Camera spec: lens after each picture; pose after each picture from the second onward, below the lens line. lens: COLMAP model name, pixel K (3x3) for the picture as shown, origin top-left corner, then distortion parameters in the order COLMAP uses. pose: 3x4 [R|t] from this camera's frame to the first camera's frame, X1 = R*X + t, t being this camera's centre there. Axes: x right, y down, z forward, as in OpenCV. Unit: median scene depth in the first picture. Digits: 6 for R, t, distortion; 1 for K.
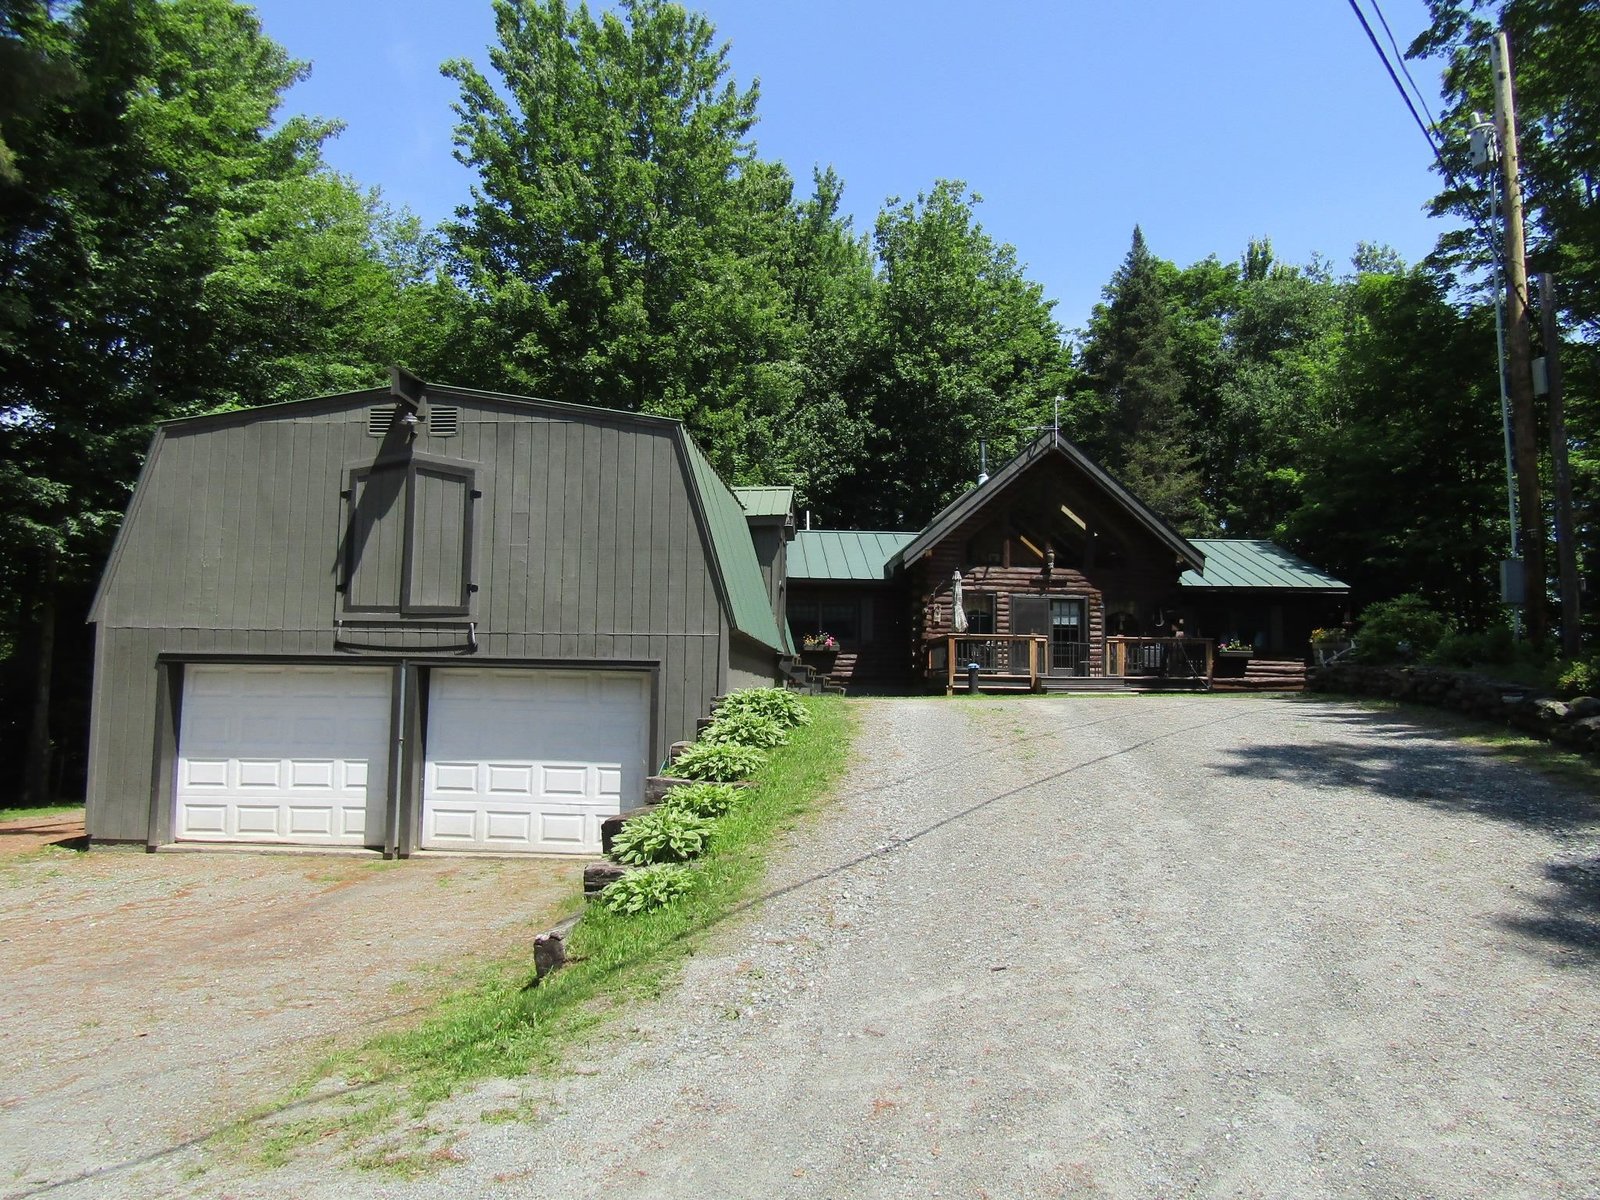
lens RADIAL K [[1133.8, 0, 809.7], [0, 1133.8, 606.6], [0, 0, 1]] dist [-0.010896, 0.002714]
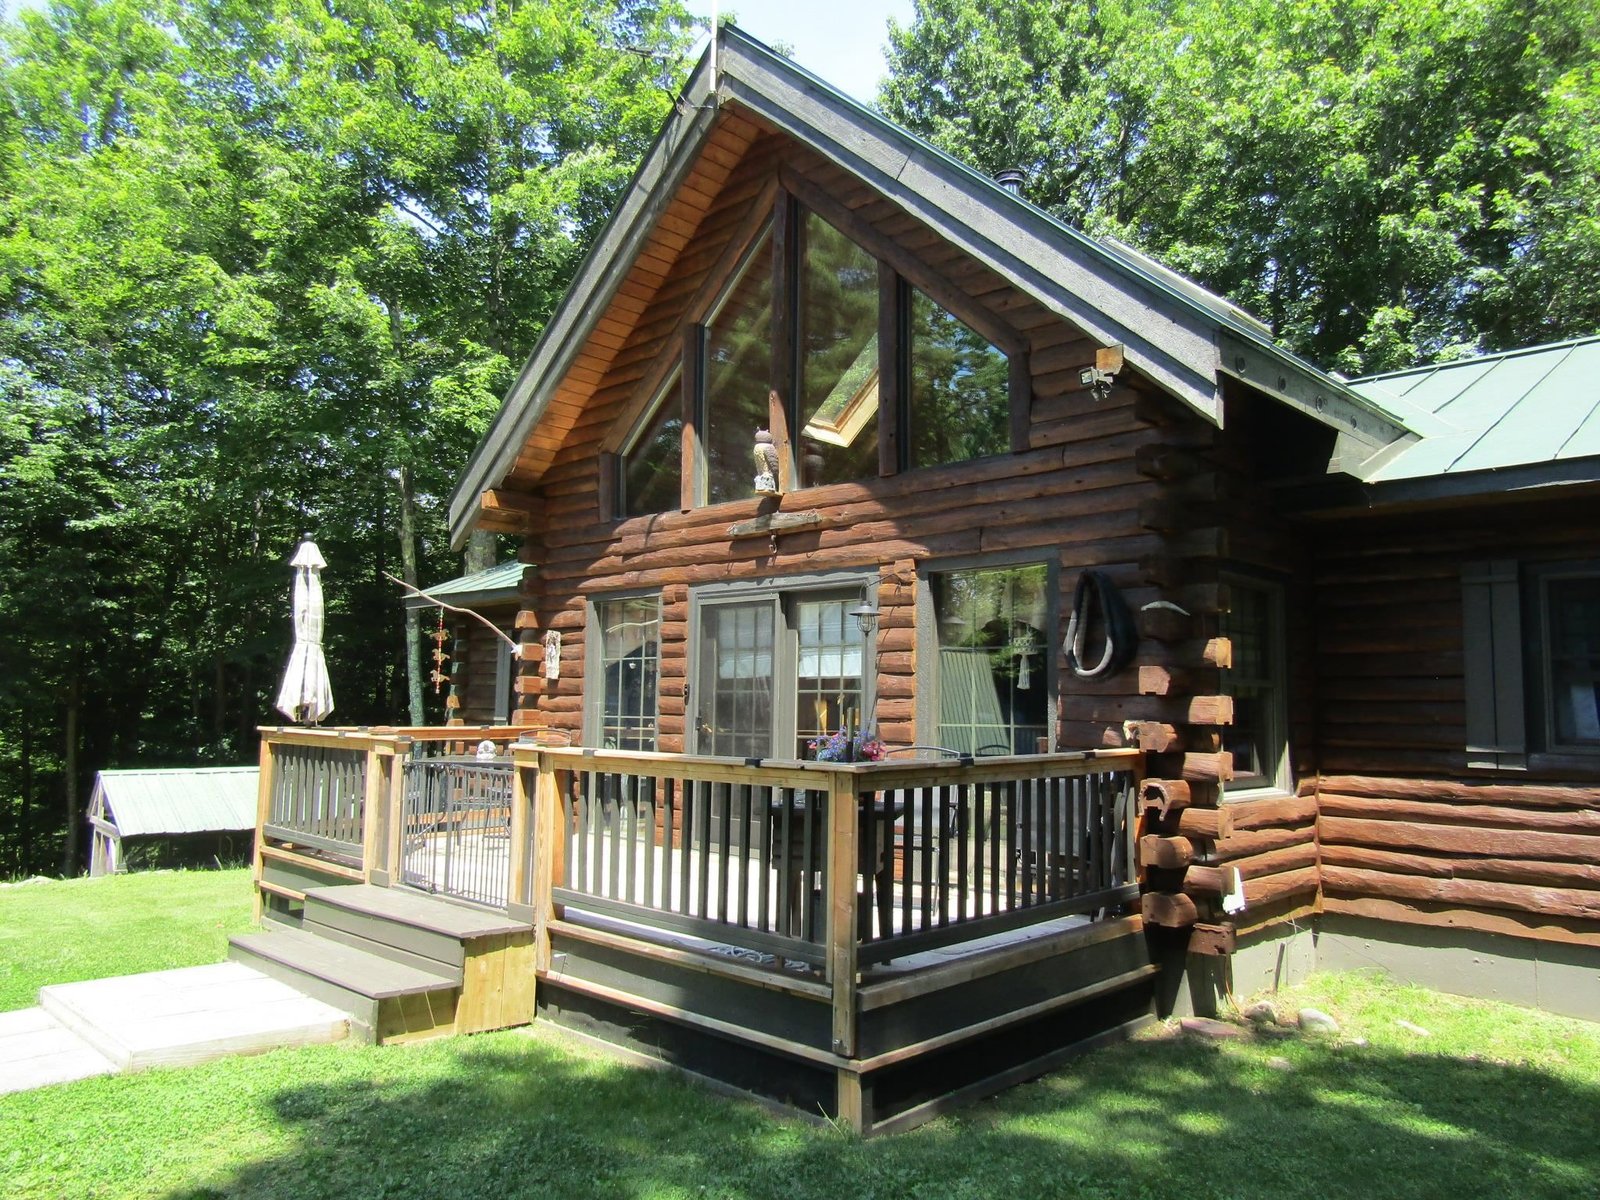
lens RADIAL K [[1133.8, 0, 809.7], [0, 1133.8, 606.6], [0, 0, 1]] dist [-0.010896, 0.002714]
pose [[0.670170, -0.070028, -0.738896, 0.528282], [0.055511, 0.997480, -0.044187, 0.012580], [0.740128, -0.011404, 0.672369, 0.963580]]
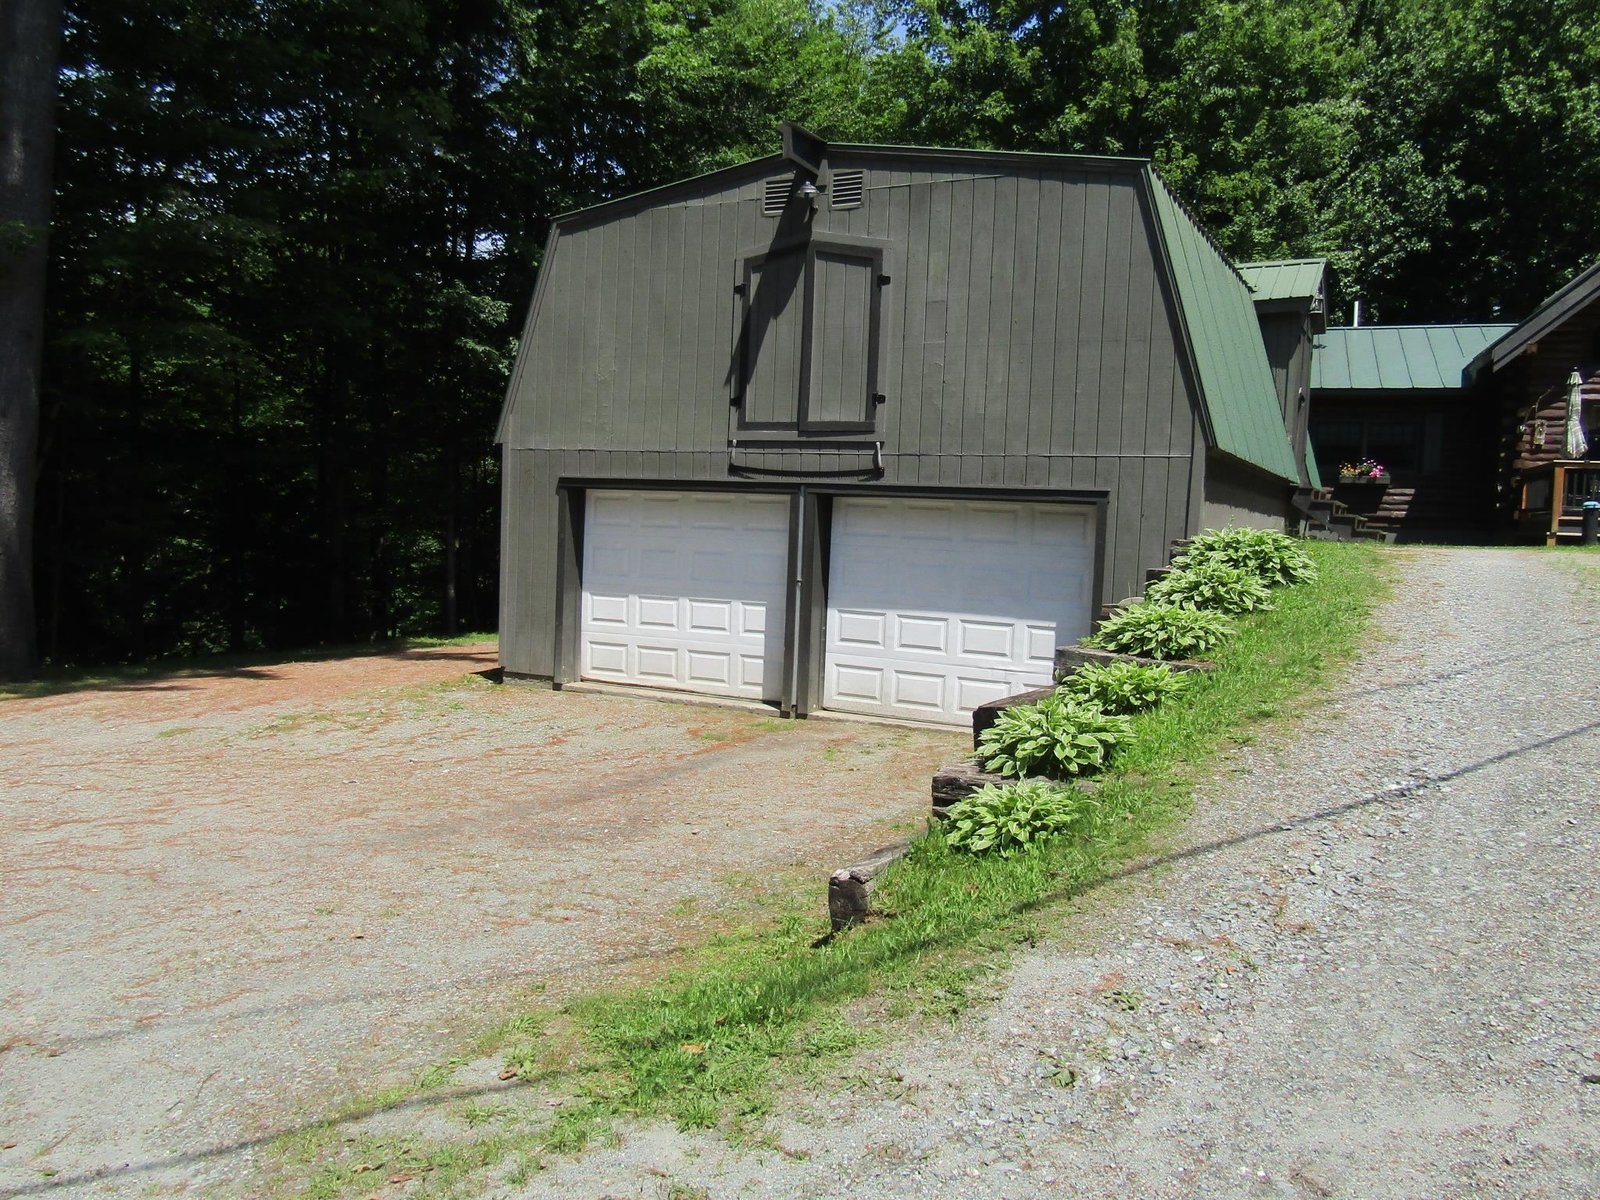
lens RADIAL K [[1252.5, 0, 808.2], [0, 1252.5, 607.3], [0, 0, 1]] dist [0.005576, -0.004479]
pose [[0.914971, 0.047040, -0.400768, 0.012521], [0.007792, 0.990937, 0.134103, 0.006083], [0.403444, -0.125823, 0.906312, 0.080068]]
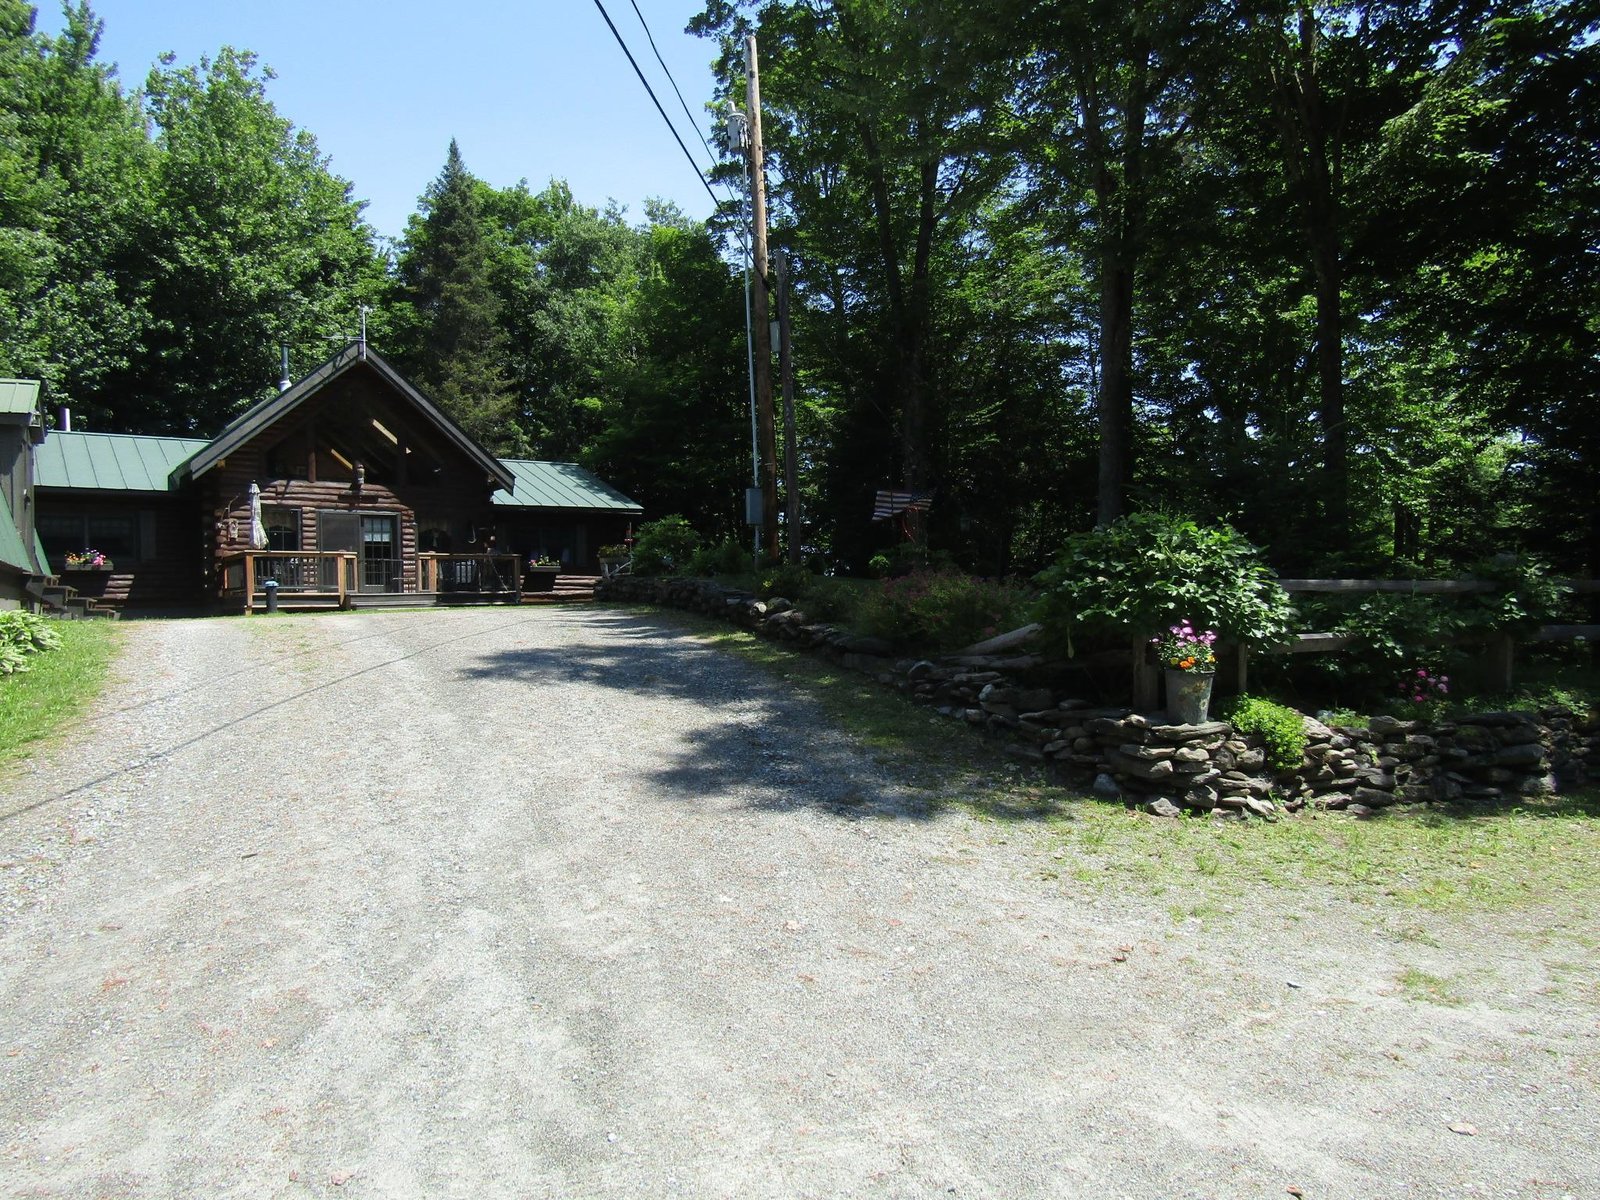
lens RADIAL K [[1126.0, 0, 800.4], [0, 1126.0, 610.2], [0, 0, 1]] dist [-0.006508, -0.000483]
pose [[0.843364, -0.030389, 0.536483, 0.009133], [-0.010539, 0.997272, 0.073059, 0.000257], [-0.537239, -0.067270, 0.840743, -0.037910]]
